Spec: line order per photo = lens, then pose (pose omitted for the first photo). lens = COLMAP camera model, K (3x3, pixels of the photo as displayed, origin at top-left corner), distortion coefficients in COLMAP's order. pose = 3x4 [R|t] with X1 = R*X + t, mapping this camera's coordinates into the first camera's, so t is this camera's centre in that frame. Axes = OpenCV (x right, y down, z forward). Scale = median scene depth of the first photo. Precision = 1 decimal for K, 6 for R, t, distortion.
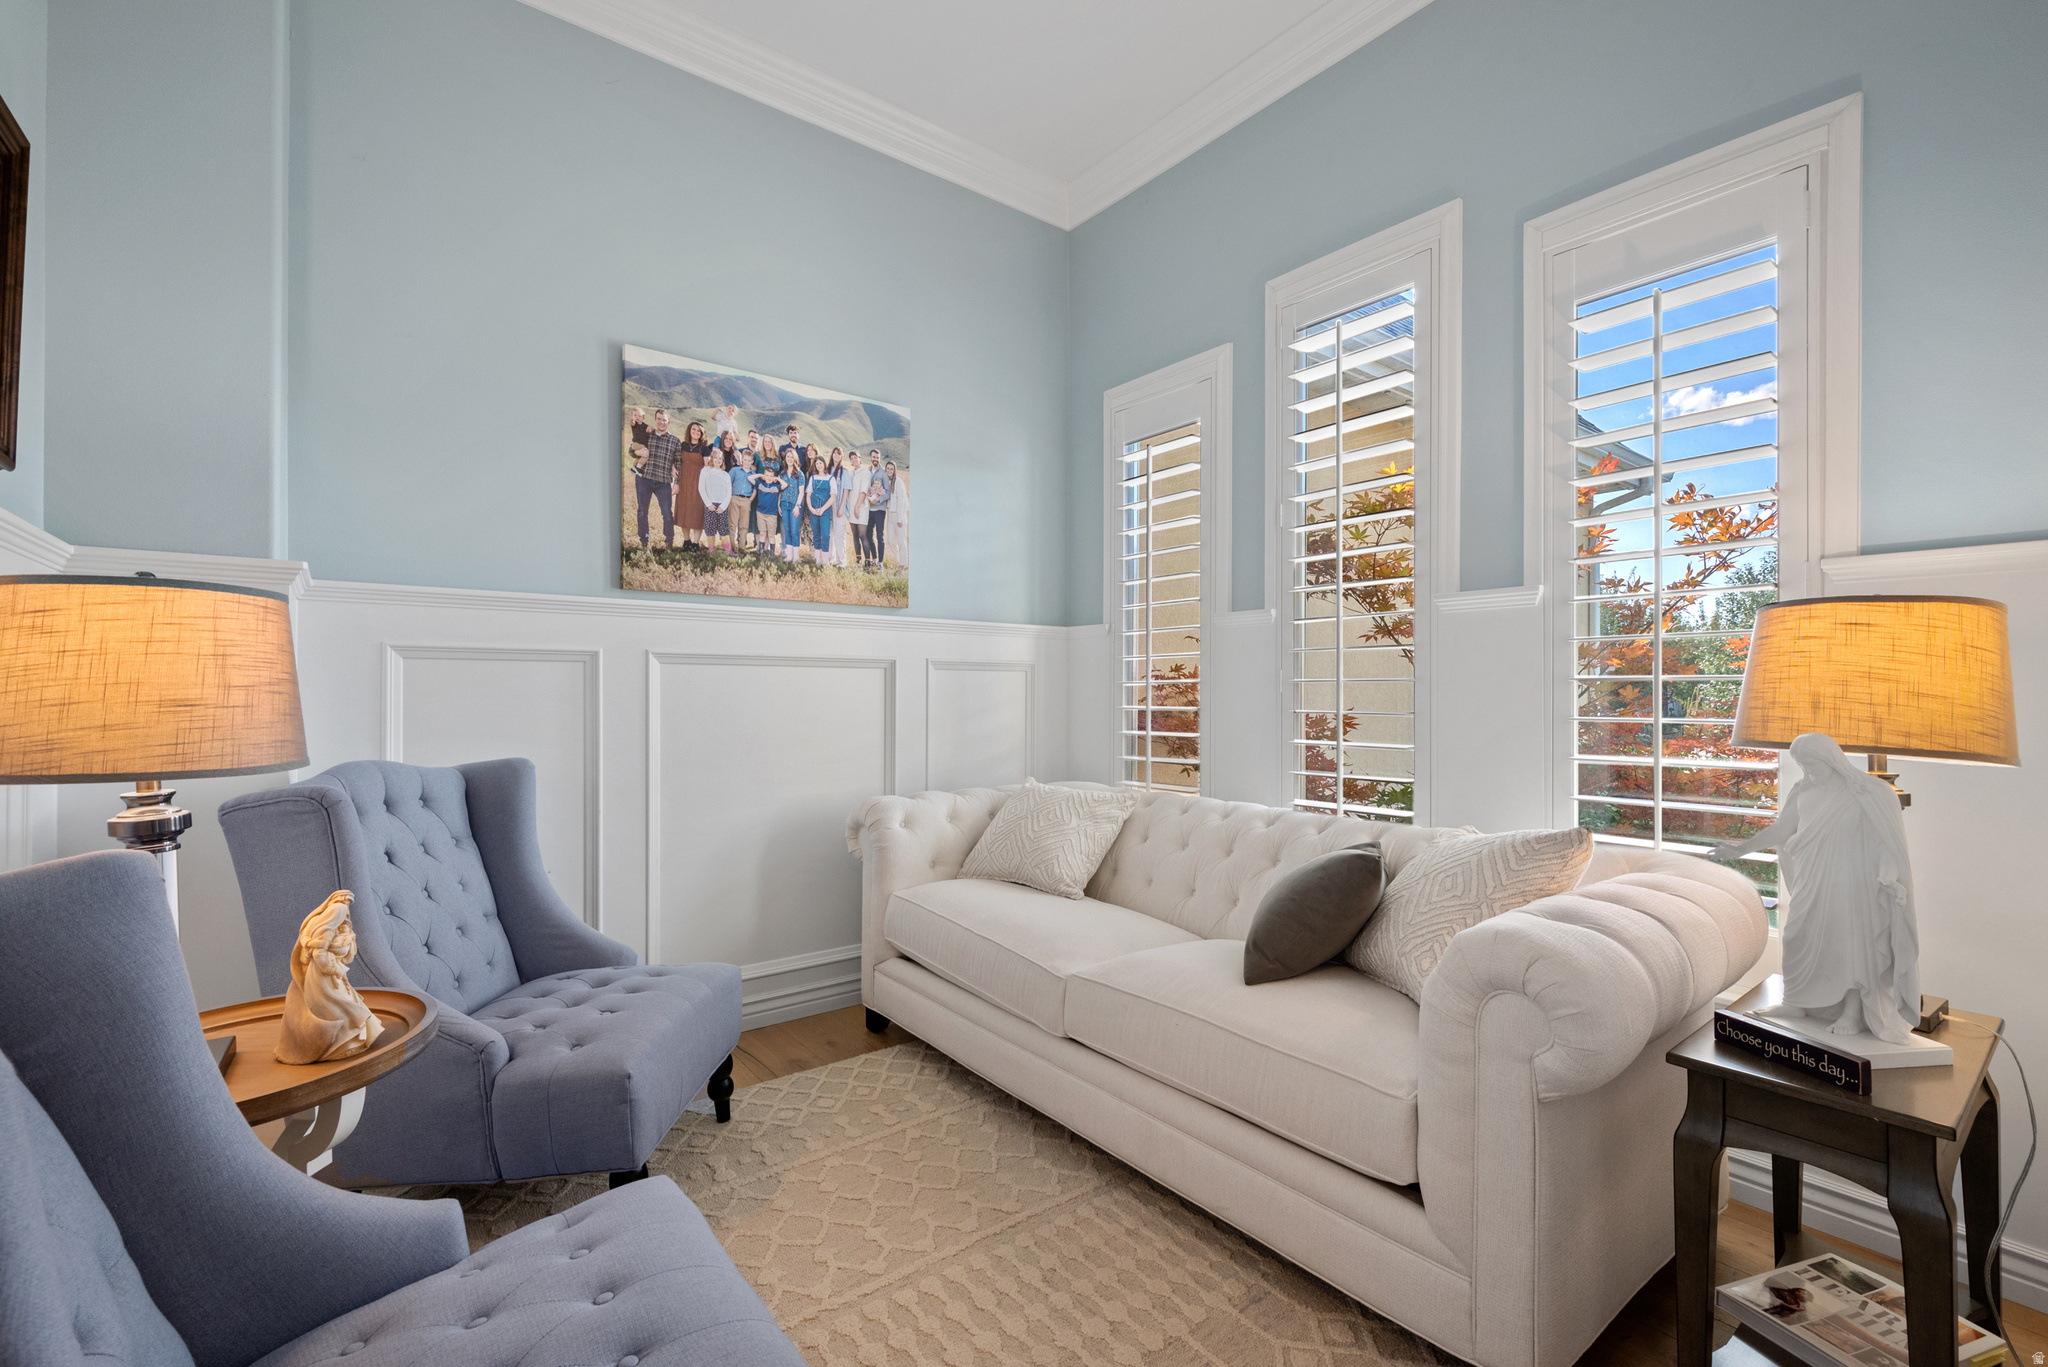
lens RADIAL K [[893.9, 0, 1026.1], [0, 893.9, 685.1], [0, 0, 1]] dist [-0.001157, -0.000030]
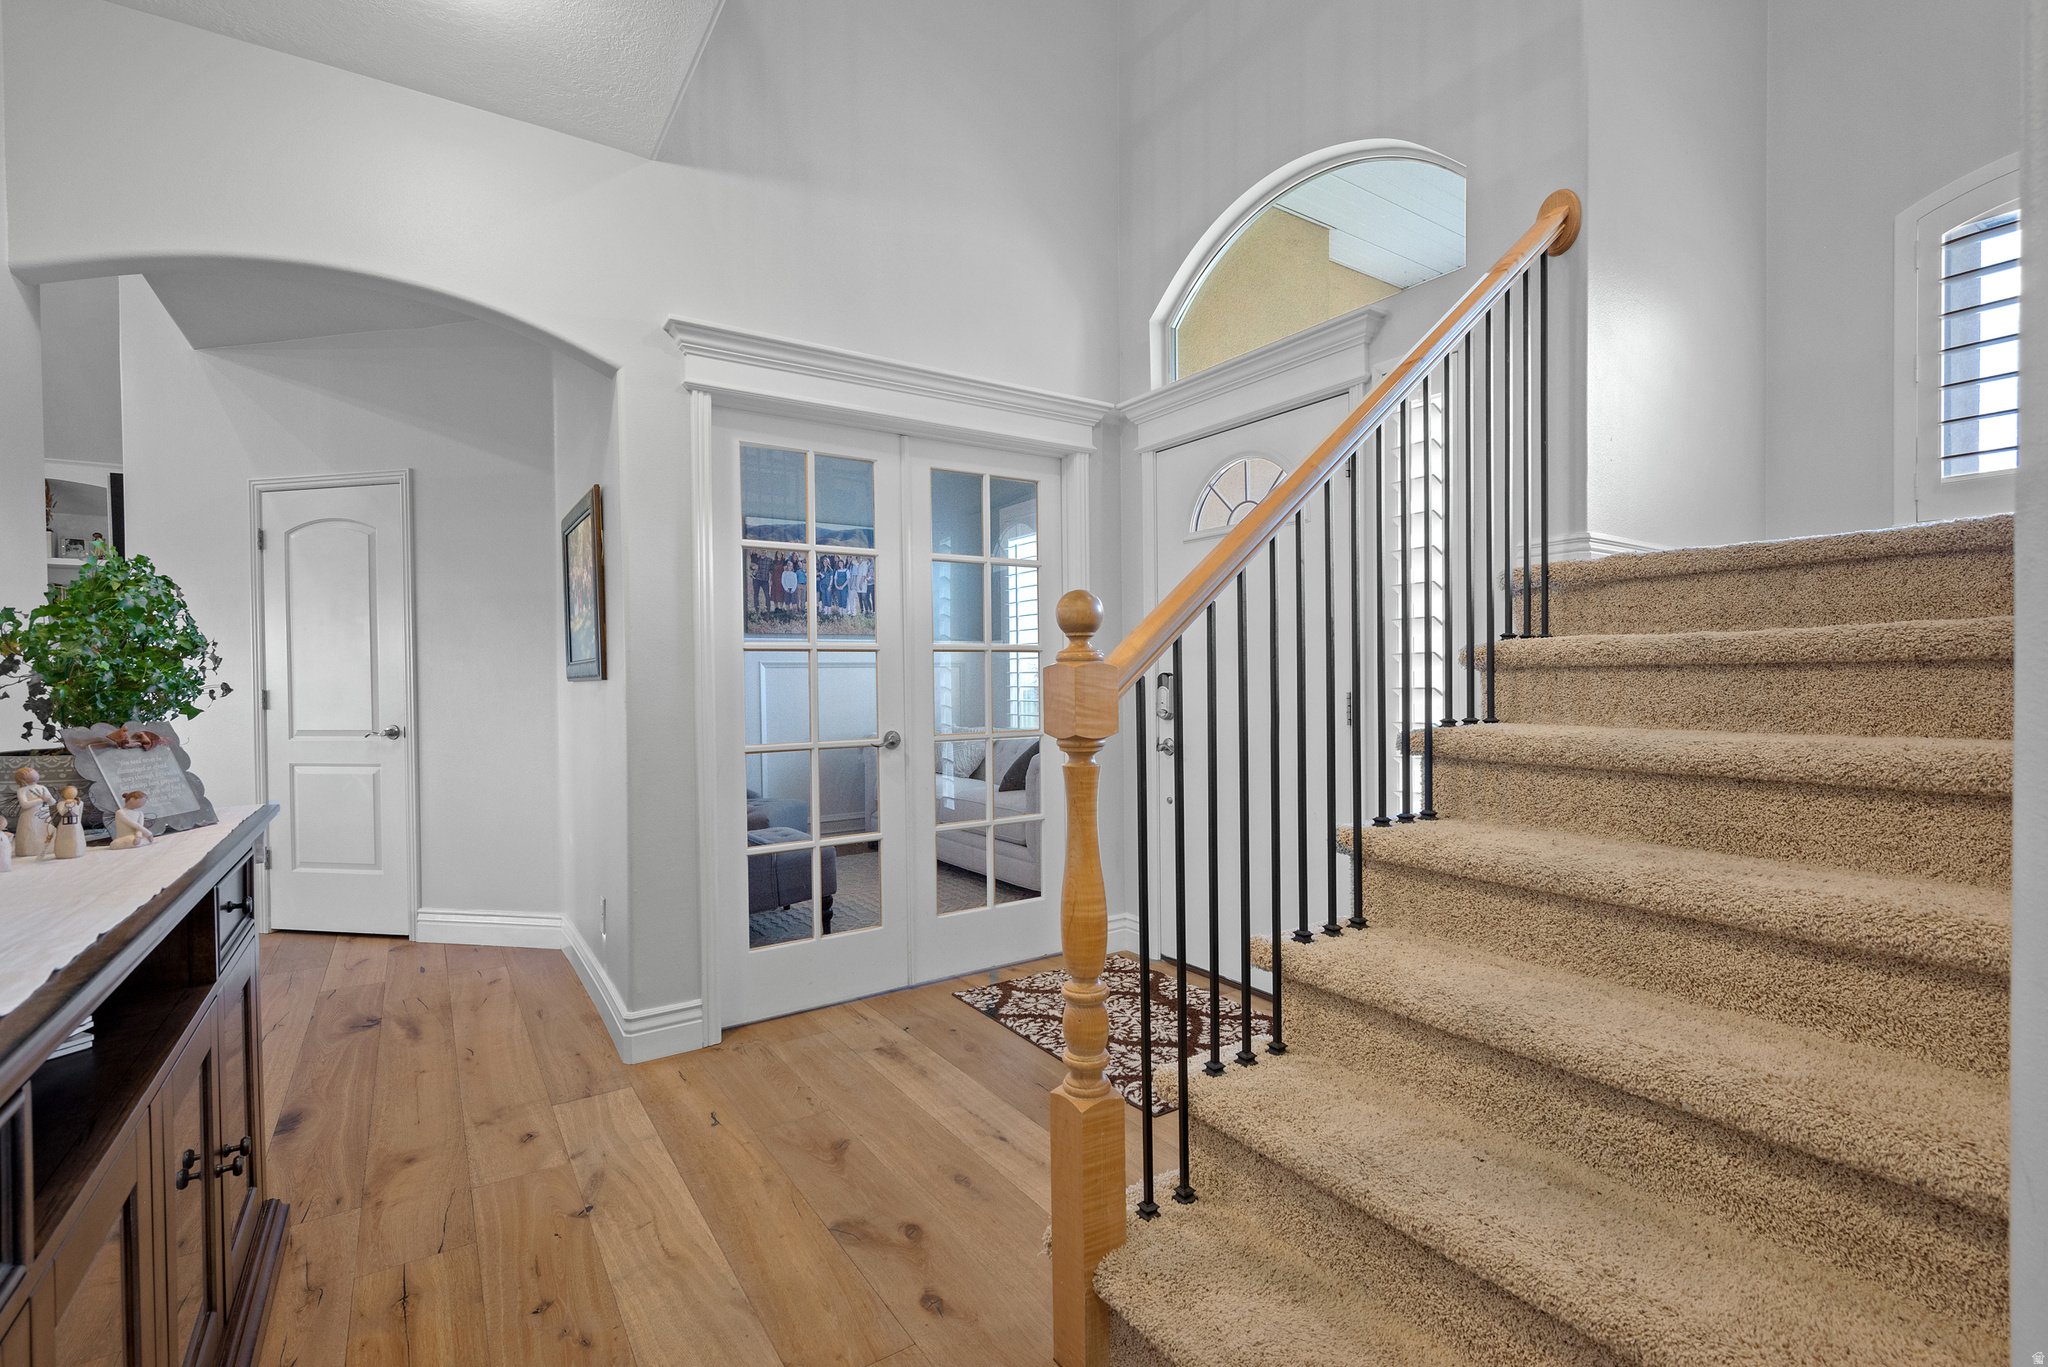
lens RADIAL K [[927.1, 0, 1023.9], [0, 927.1, 683.3], [0, 0, 1]] dist [0.000305, 0.000004]
pose [[0.997337, -0.011533, -0.072007, 0.335922], [0.012901, 0.999744, 0.018571, -0.019563], [0.071775, -0.019450, 0.997231, -1.077326]]
